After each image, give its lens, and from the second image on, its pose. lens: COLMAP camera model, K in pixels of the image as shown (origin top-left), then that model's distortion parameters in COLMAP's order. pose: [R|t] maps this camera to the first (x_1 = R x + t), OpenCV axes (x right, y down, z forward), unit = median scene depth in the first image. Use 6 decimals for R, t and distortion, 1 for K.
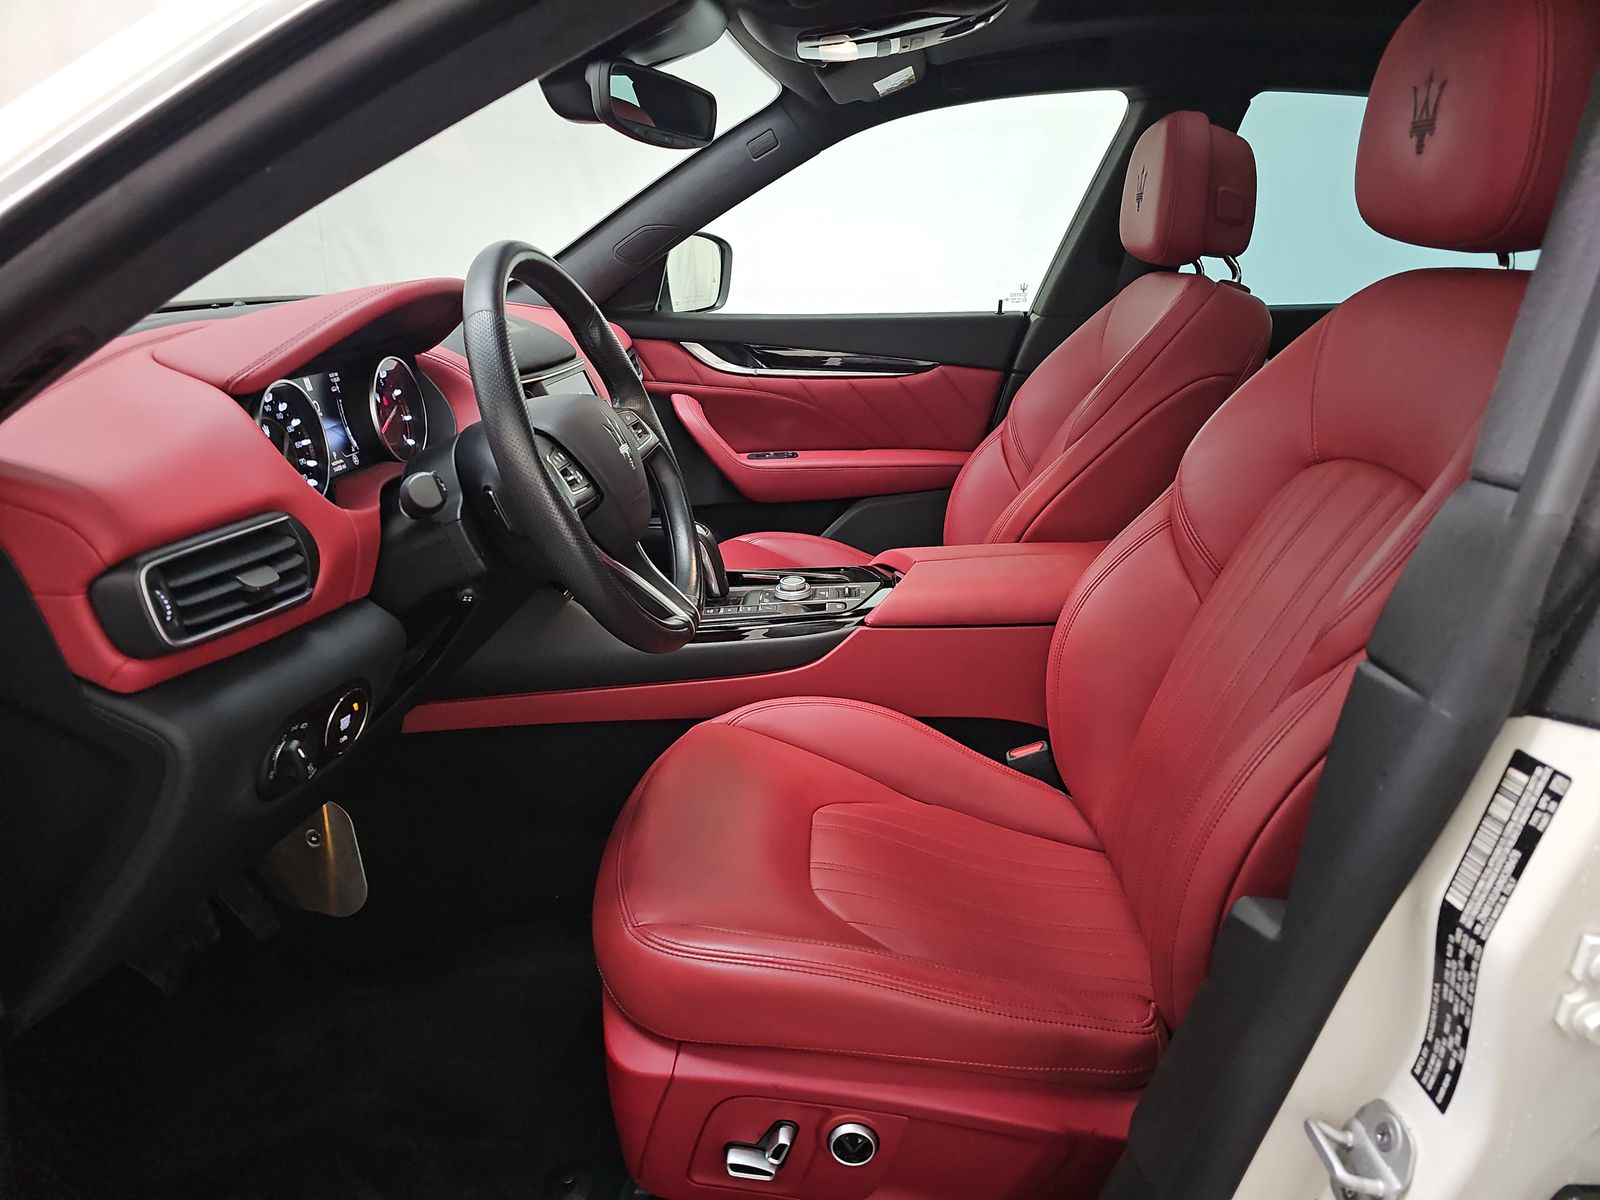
lens RADIAL K [[1051.5, 0, 803.5], [0, 1051.5, 592.5], [0, 0, 1]] dist [0.038734, -0.035128]
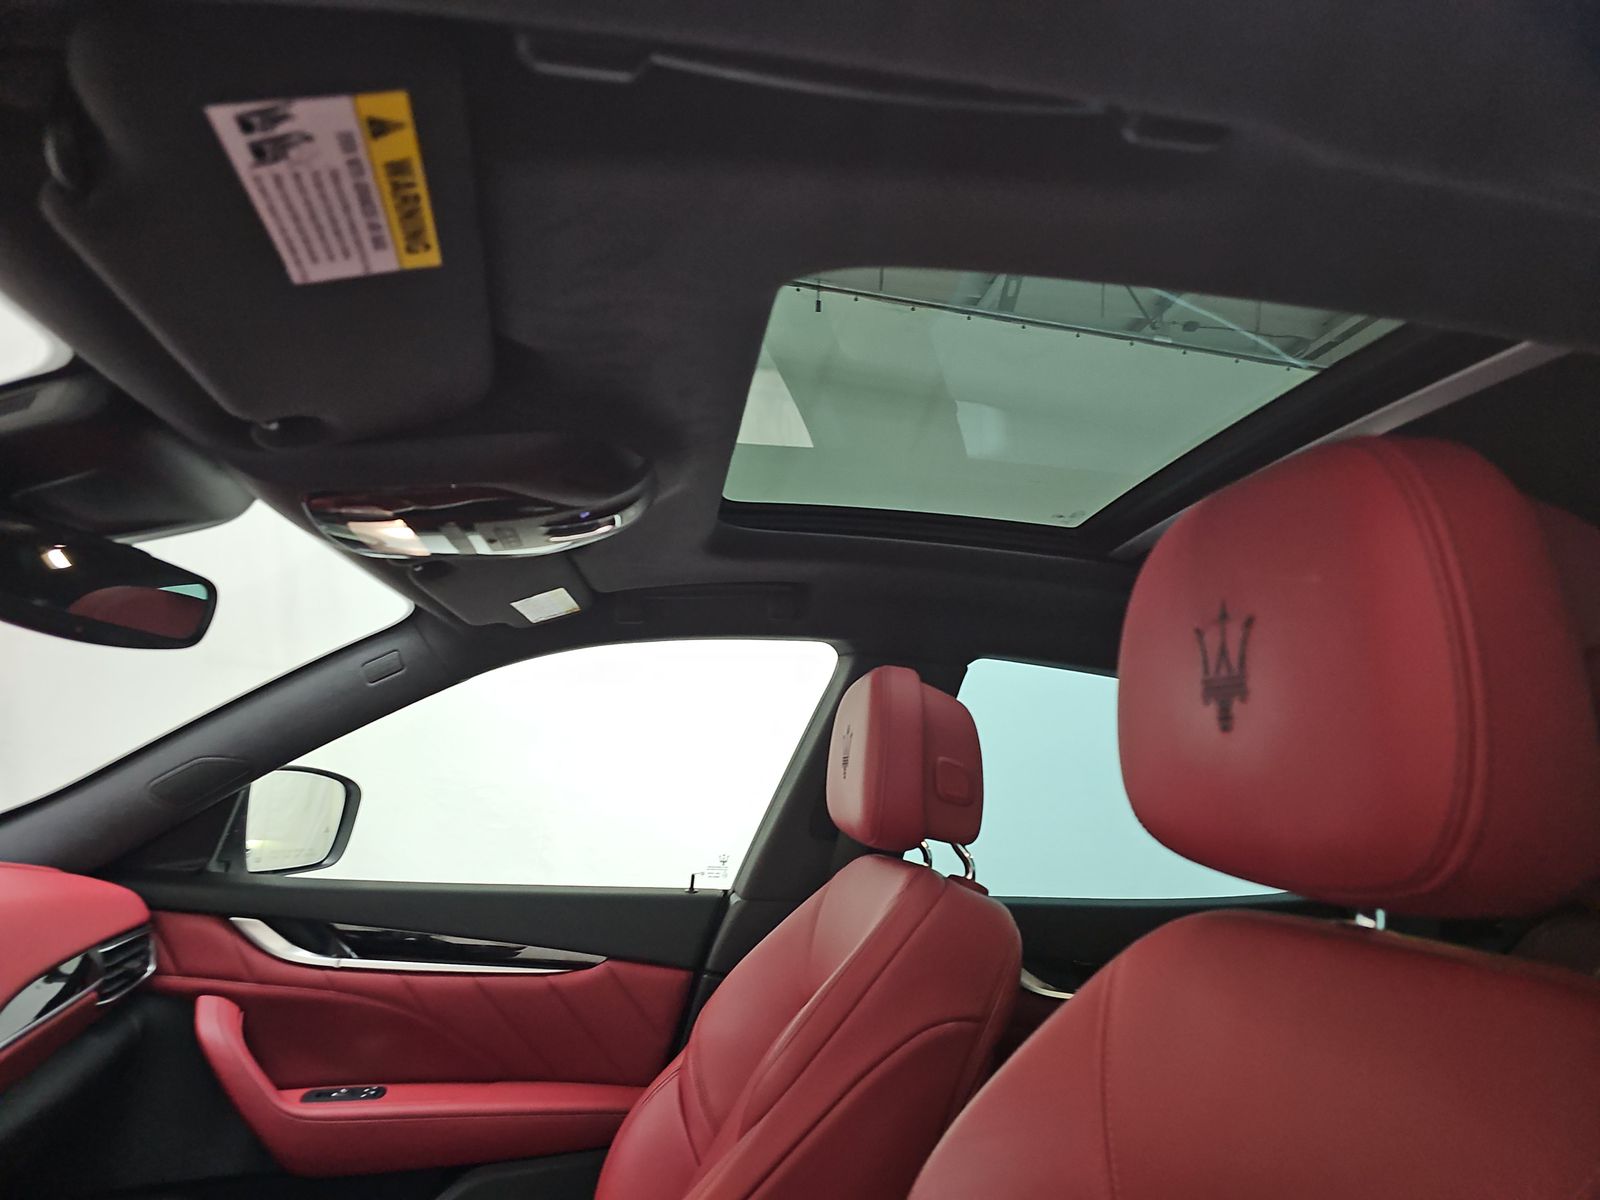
lens RADIAL K [[1051.5, 0, 805.2], [0, 1051.5, 603.5], [0, 0, 1]] dist [0.038734, -0.035128]
pose [[0.977185, 0.090798, 0.192002, 0.101768], [0.010394, 0.882483, -0.470229, -0.087996], [-0.212135, 0.461496, 0.861406, 0.222886]]
